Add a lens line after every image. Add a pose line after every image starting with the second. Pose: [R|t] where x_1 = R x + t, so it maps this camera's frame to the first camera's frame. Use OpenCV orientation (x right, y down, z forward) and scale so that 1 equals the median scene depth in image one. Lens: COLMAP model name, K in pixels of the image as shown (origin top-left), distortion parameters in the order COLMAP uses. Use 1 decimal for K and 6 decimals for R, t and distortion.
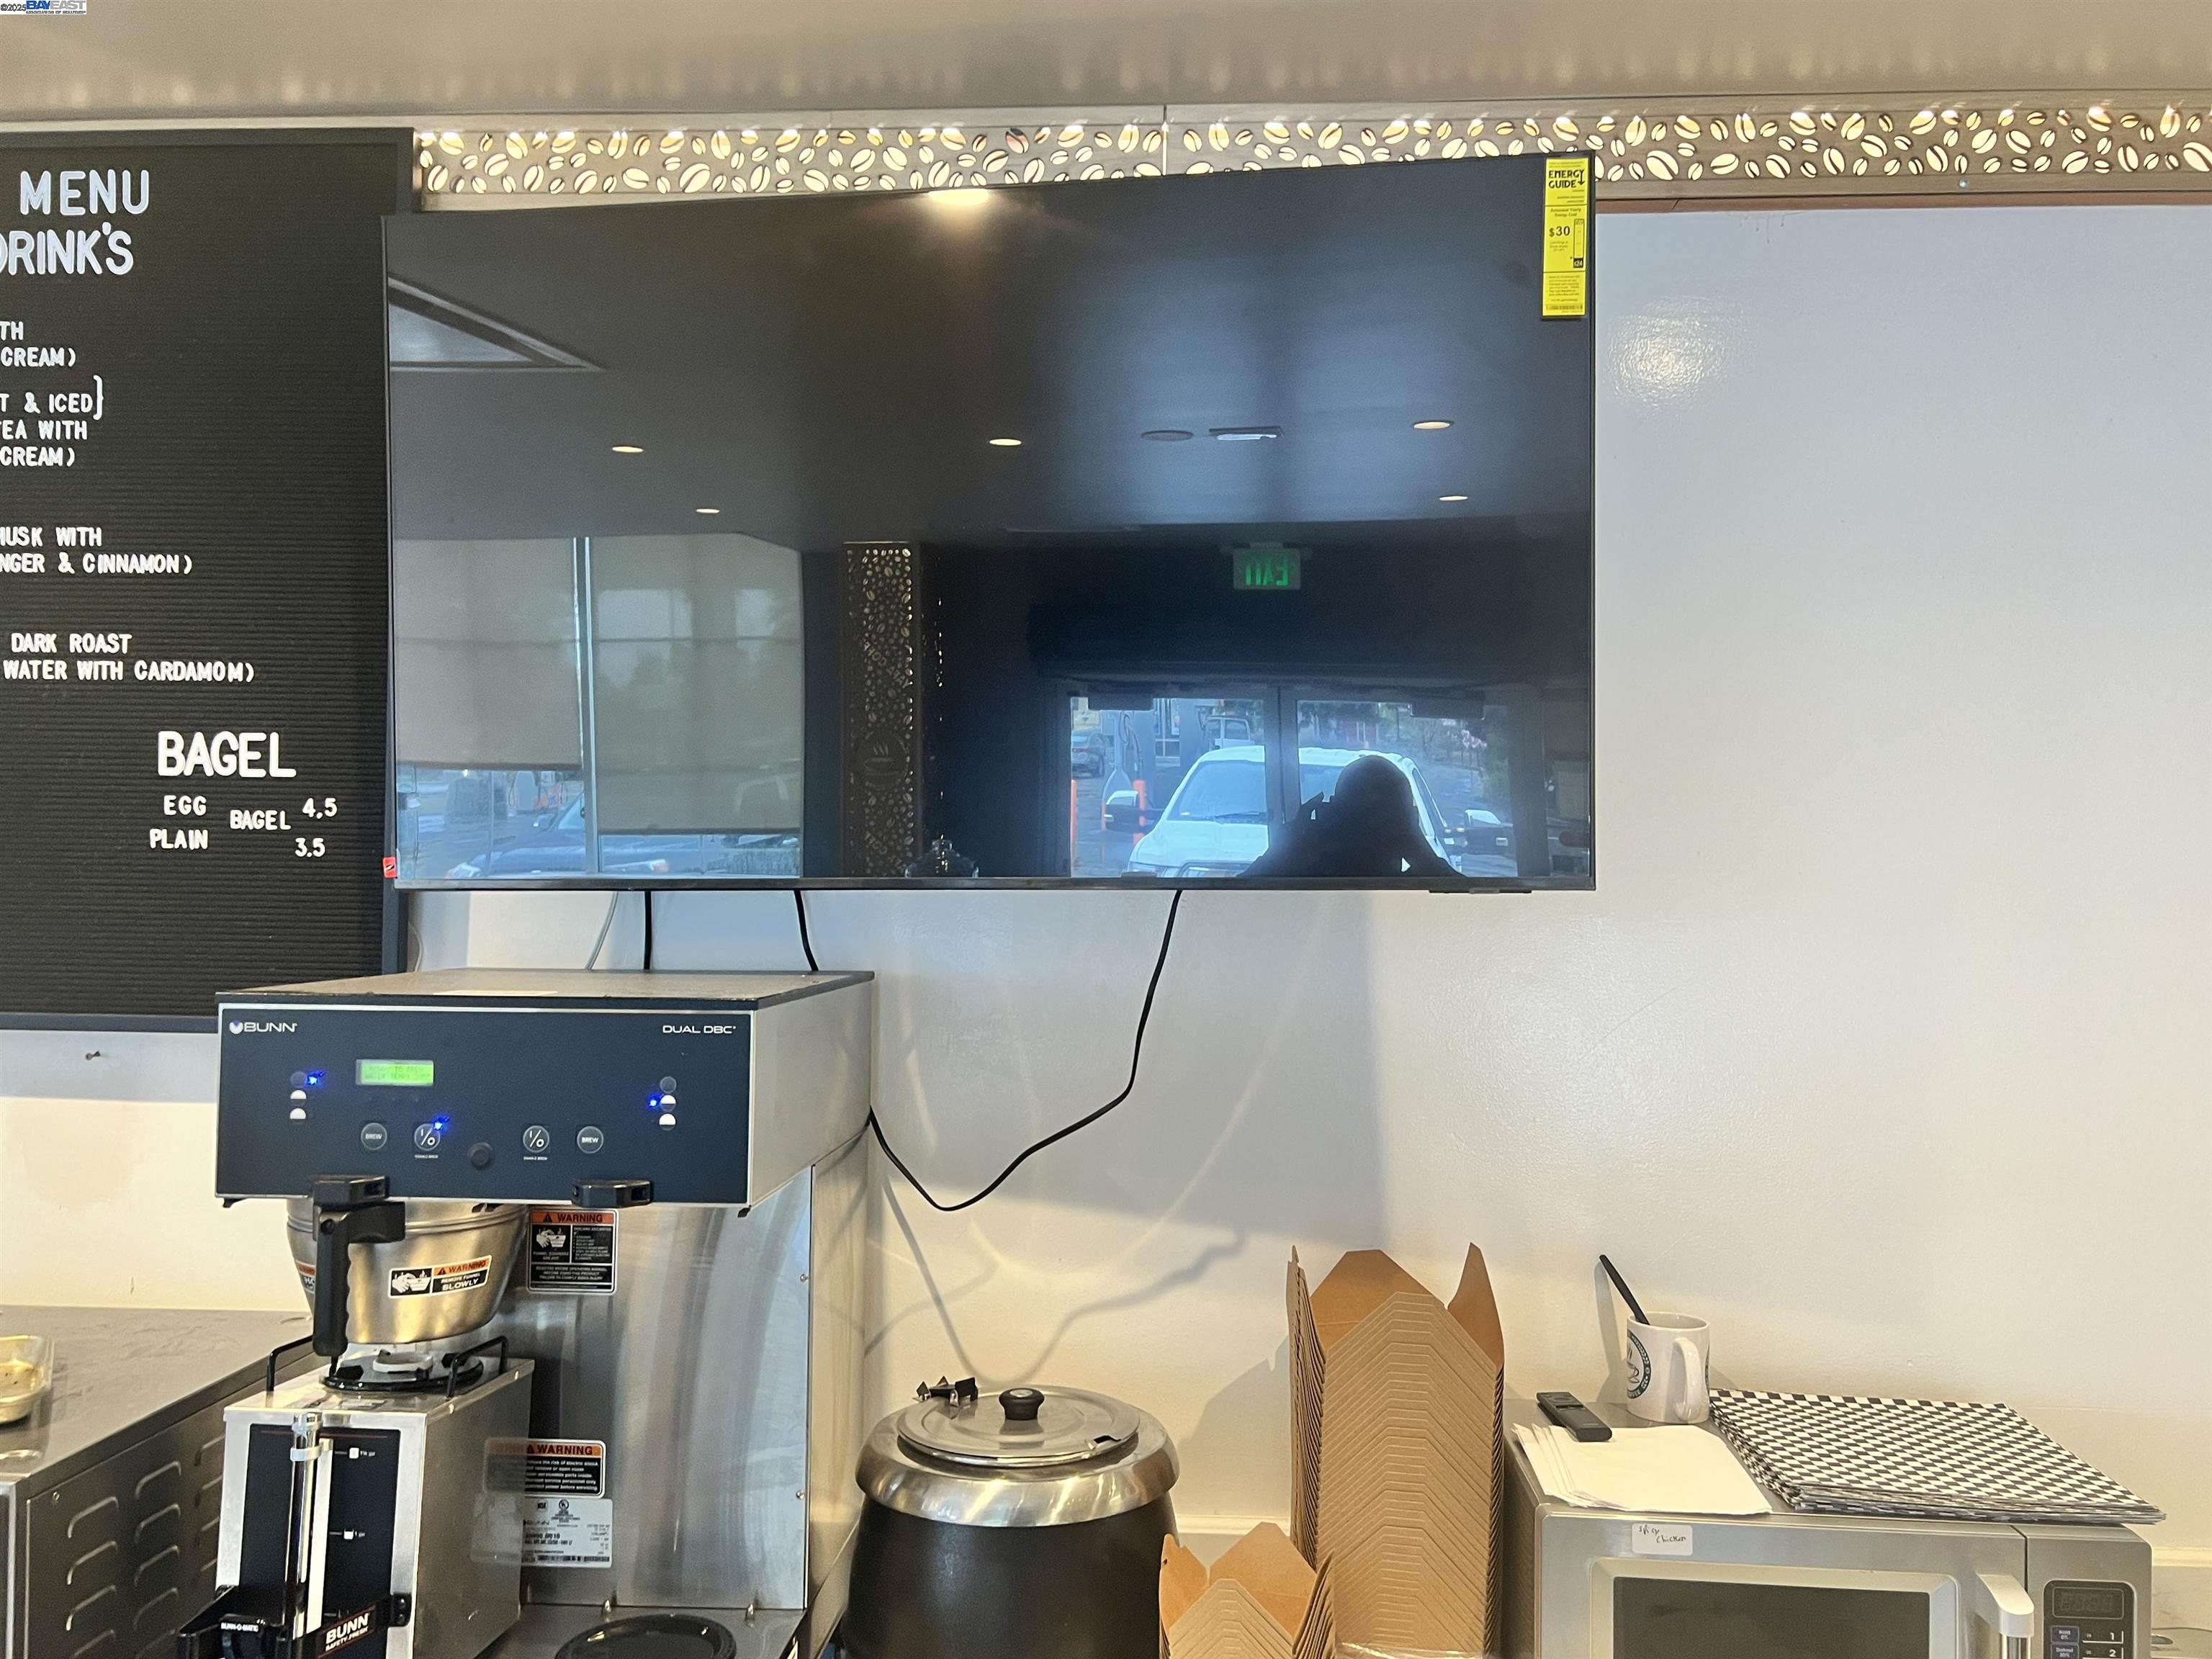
lens RADIAL K [[1674.5, 0, 1109.3], [0, 1674.5, 845.0], [0, 0, 1]] dist [0.046194, -0.053762]
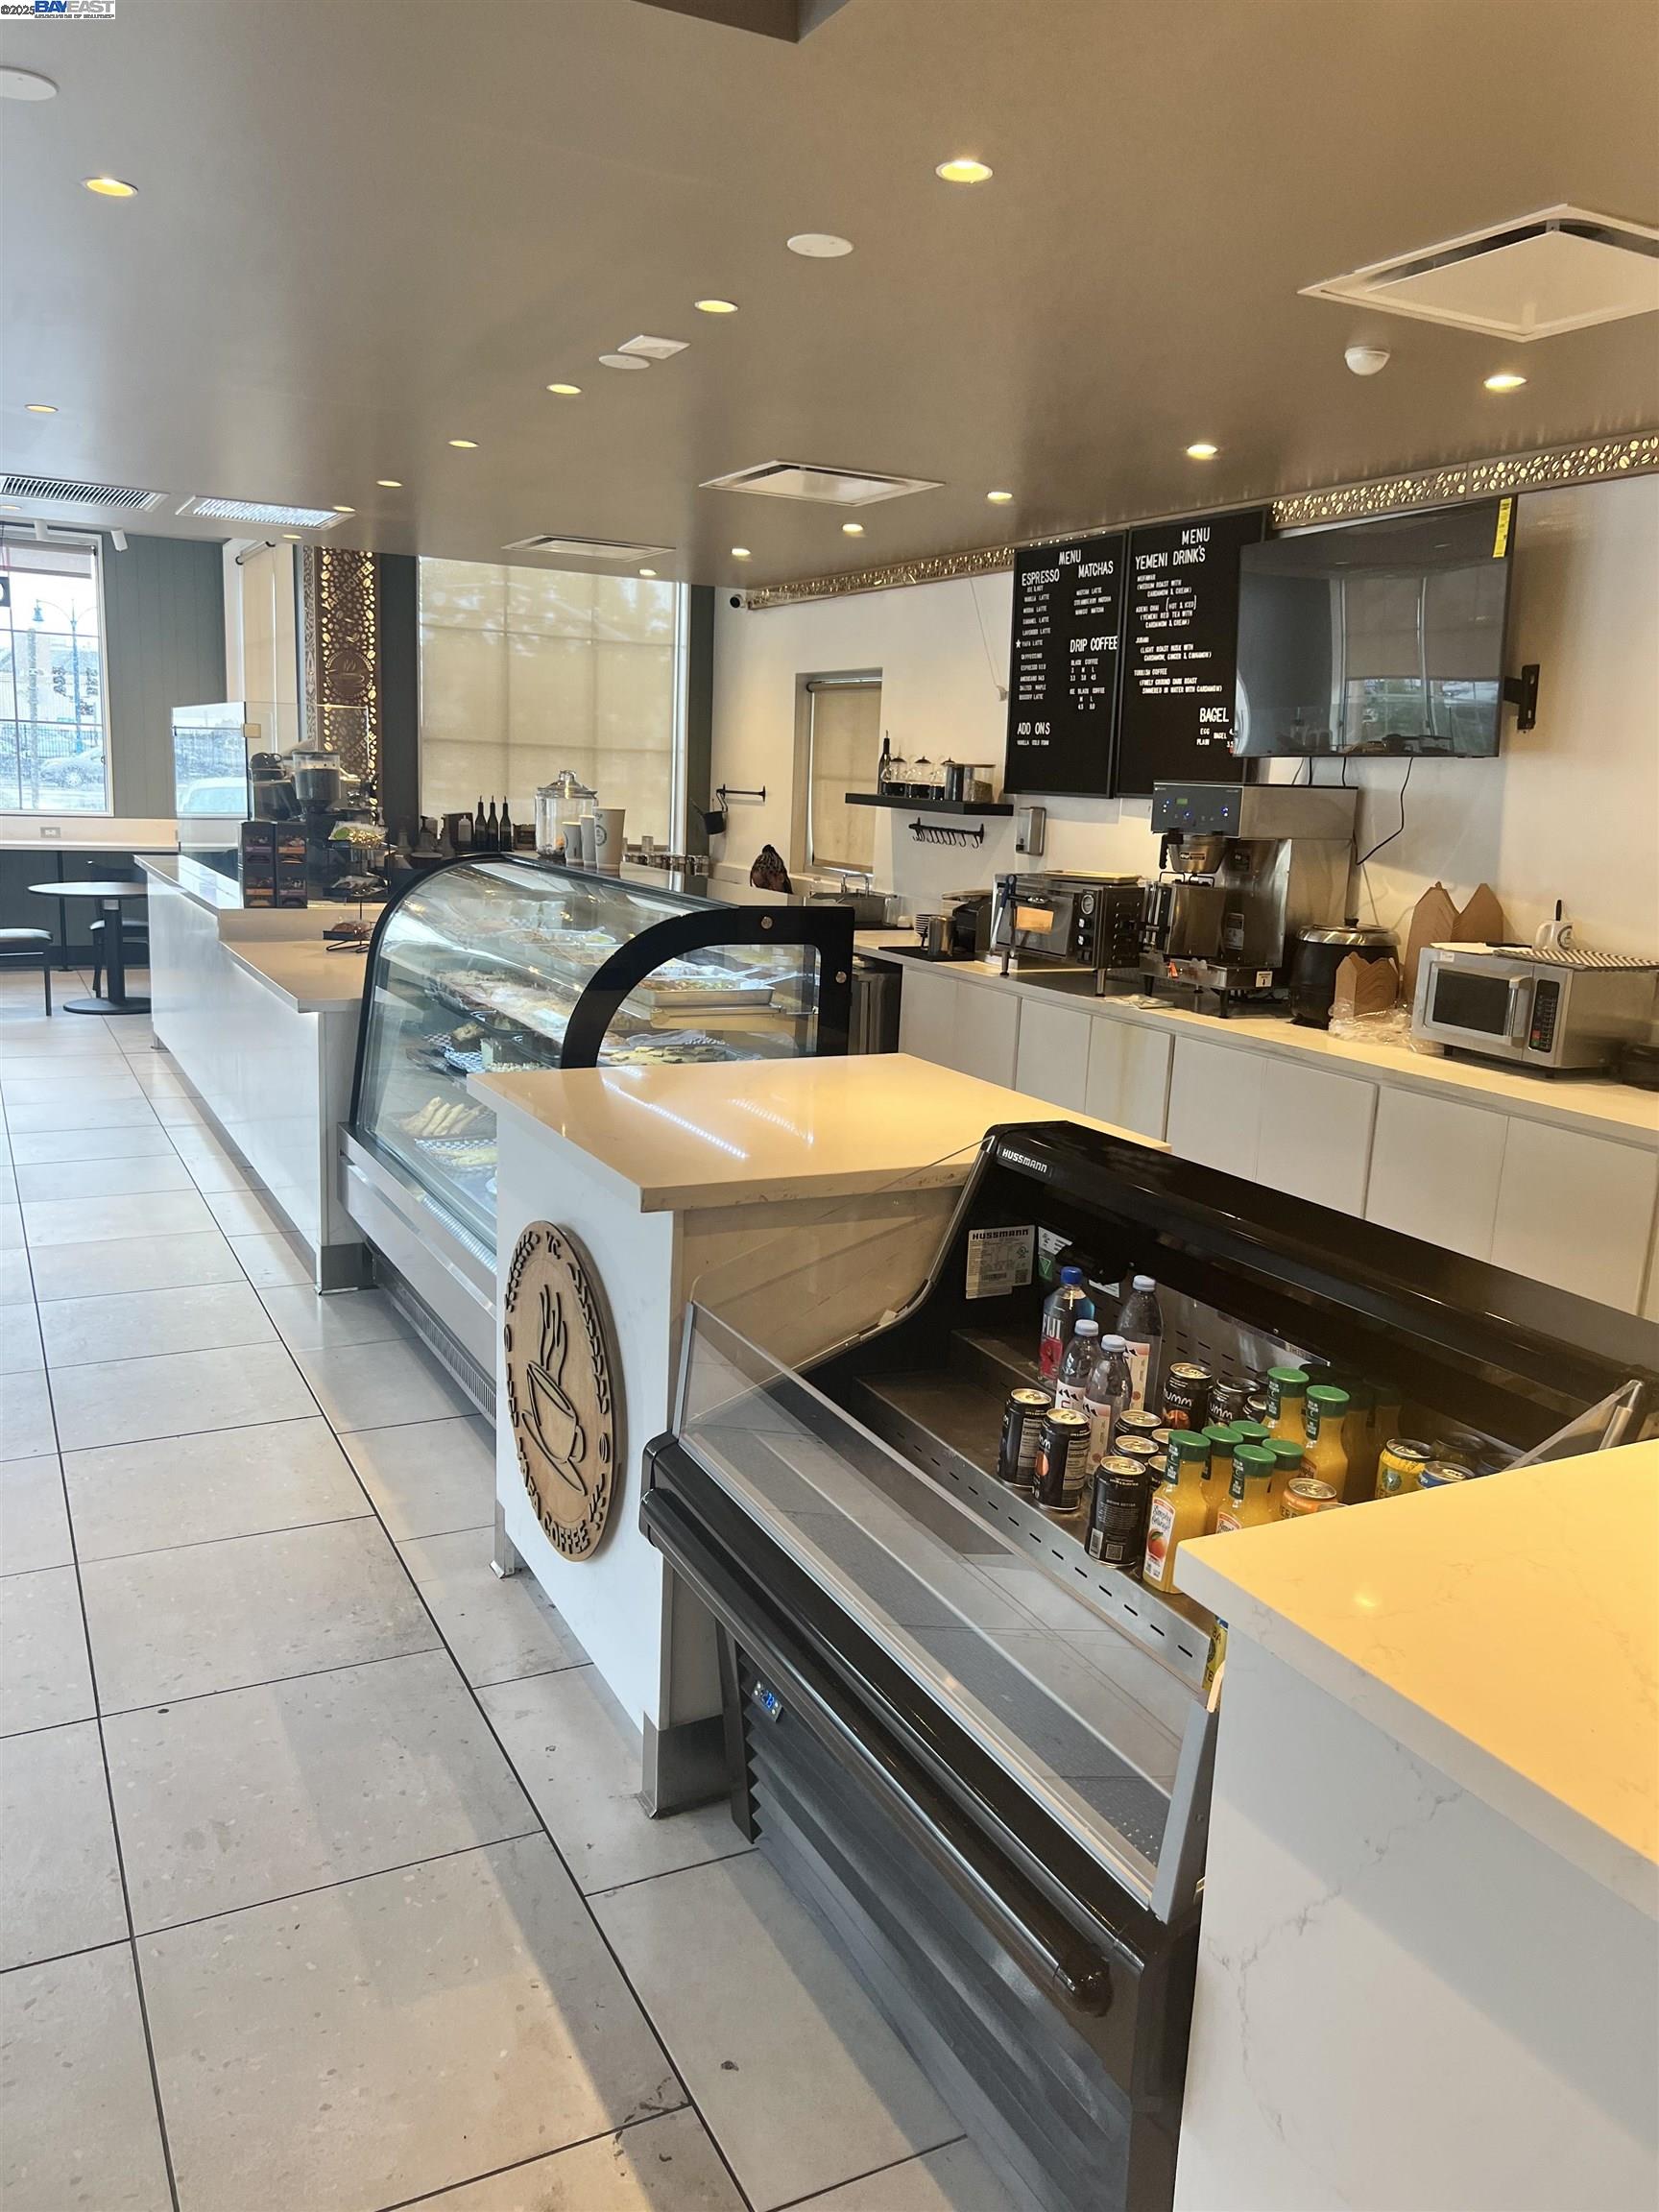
lens RADIAL K [[1674.5, 0, 835.7], [0, 1674.5, 1115.8], [0, 0, 1]] dist [0.046194, -0.053762]
pose [[0.509591, 0.184807, -0.840336, 2.192749], [-0.010519, 0.977926, 0.208687, 0.036277], [0.860353, -0.097505, 0.500286, -1.470608]]
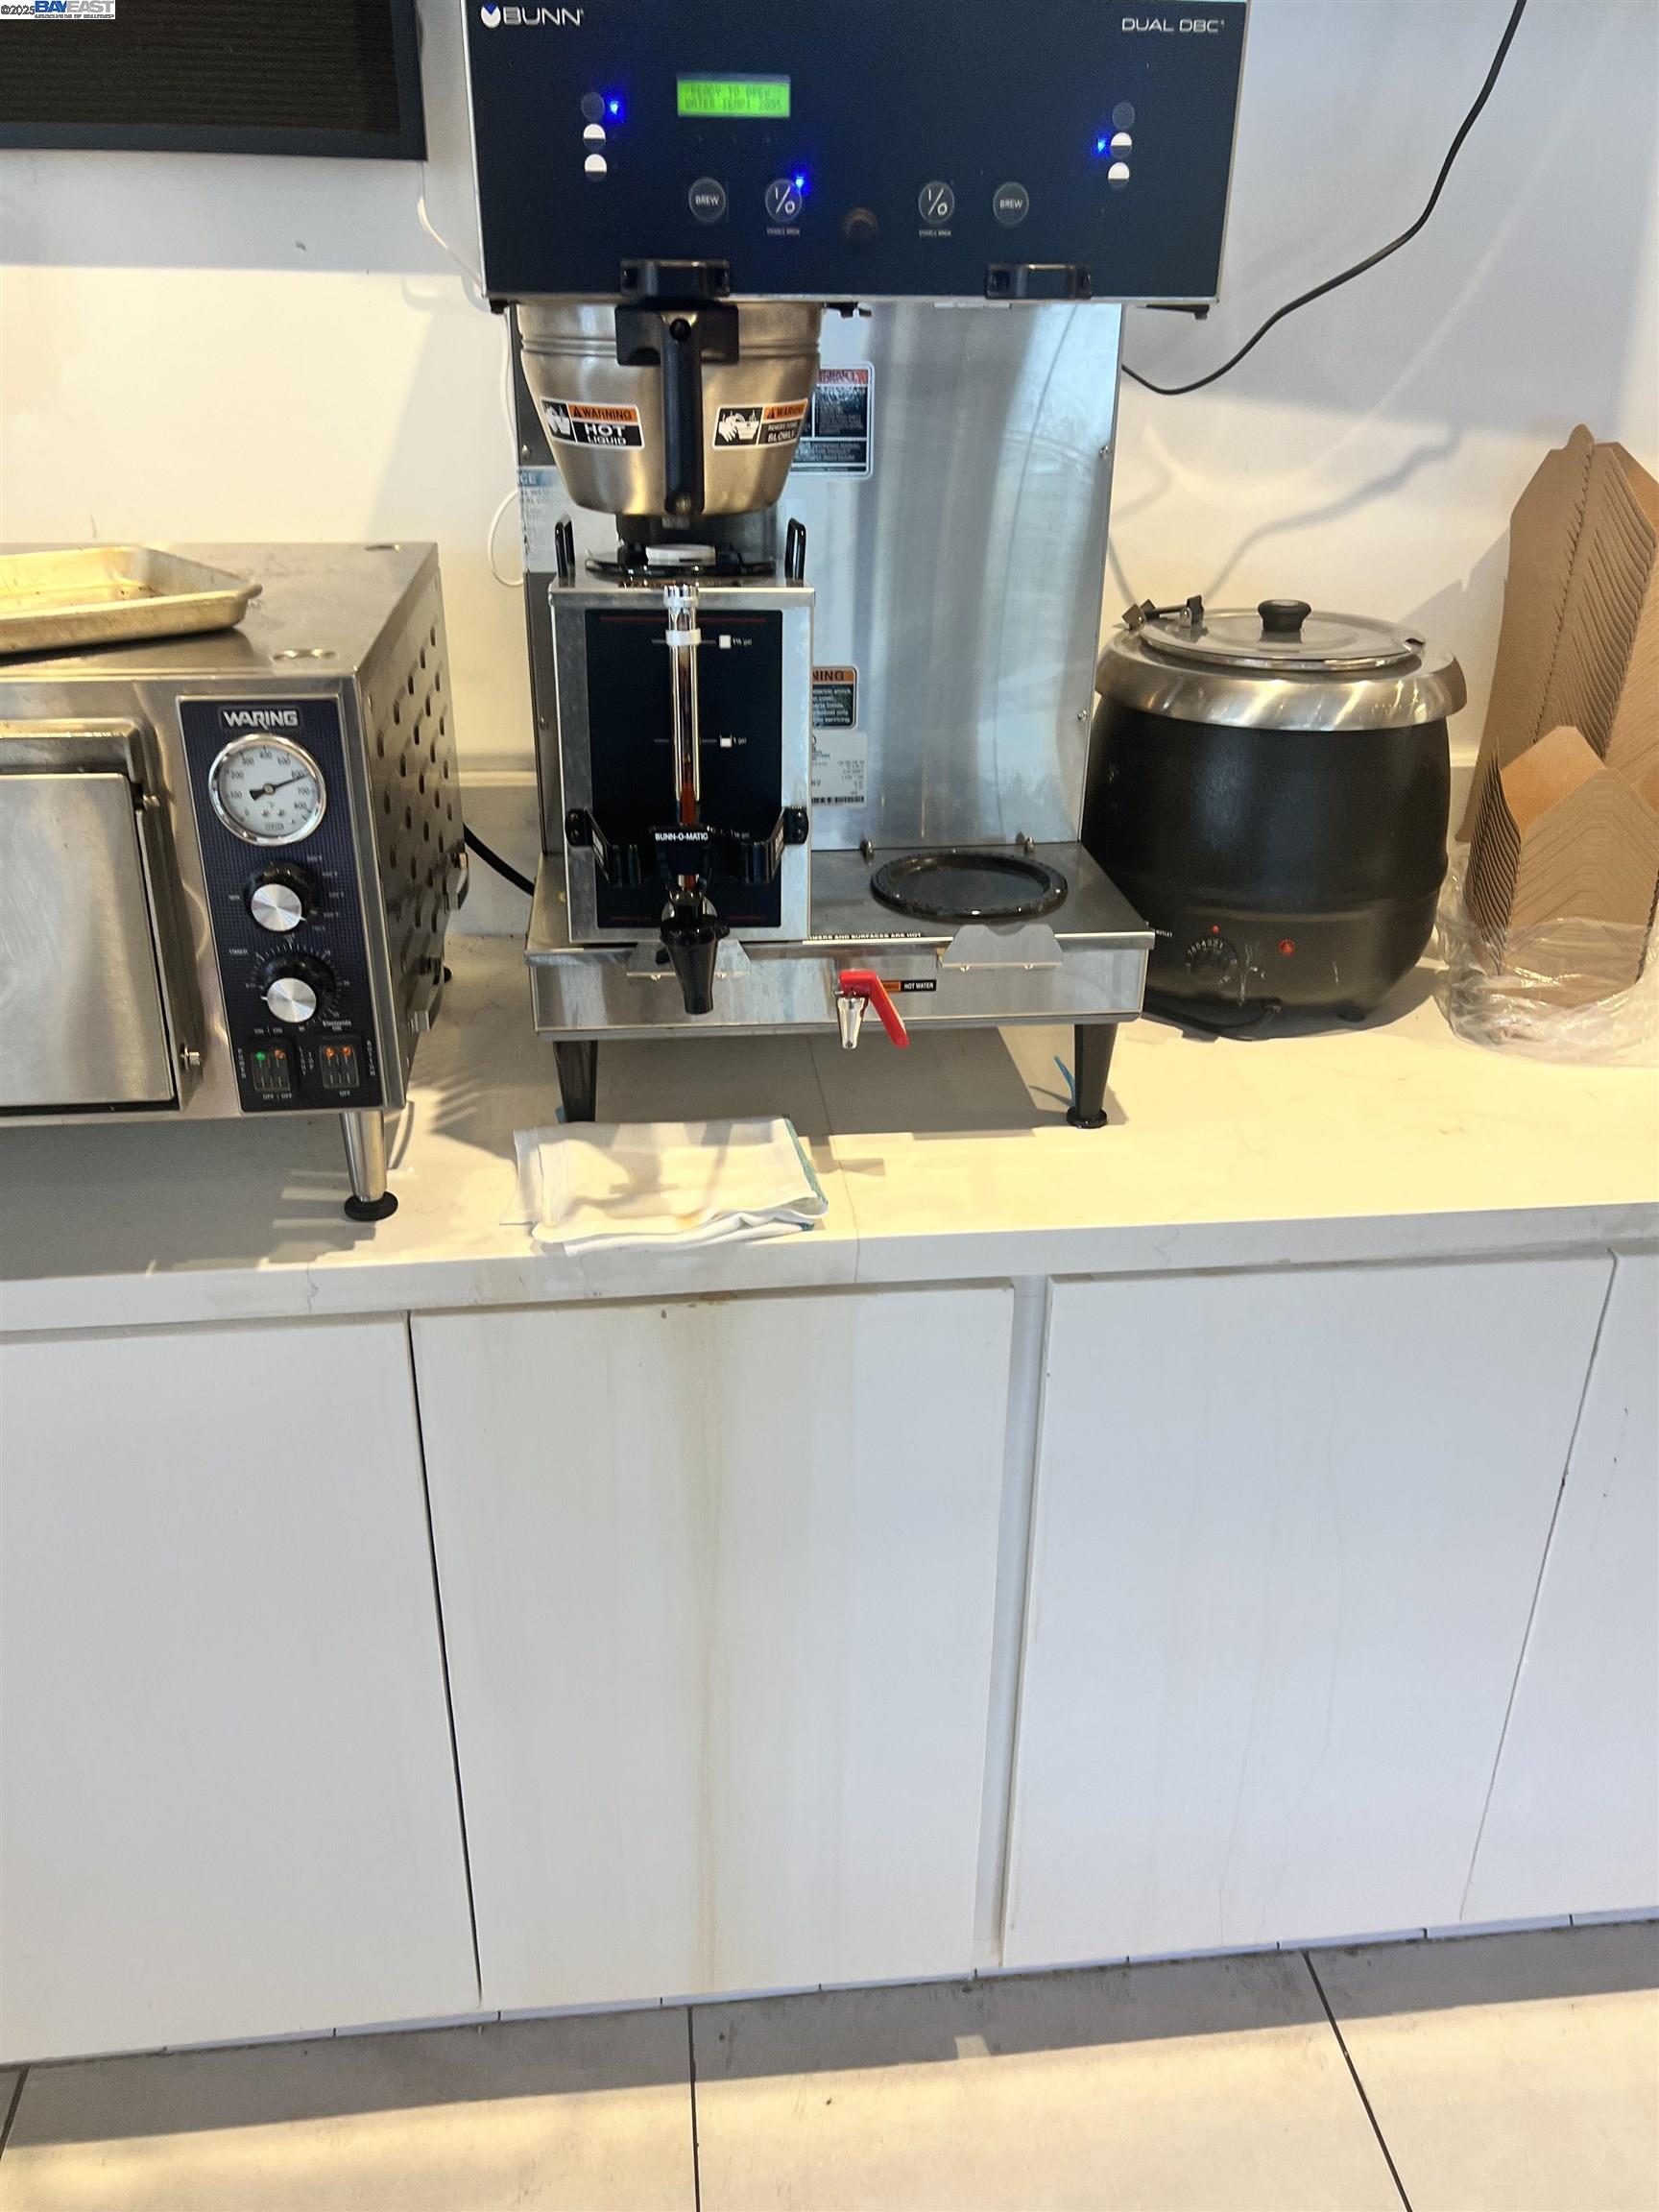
lens RADIAL K [[1674.5, 0, 829.2], [0, 1674.5, 1085.3], [0, 0, 1]] dist [0.046194, -0.053762]
pose [[0.984290, -0.077599, 0.158590, -0.437813], [-0.003821, 0.888664, 0.458543, 0.147675], [-0.176516, -0.451946, 0.874407, 0.165470]]
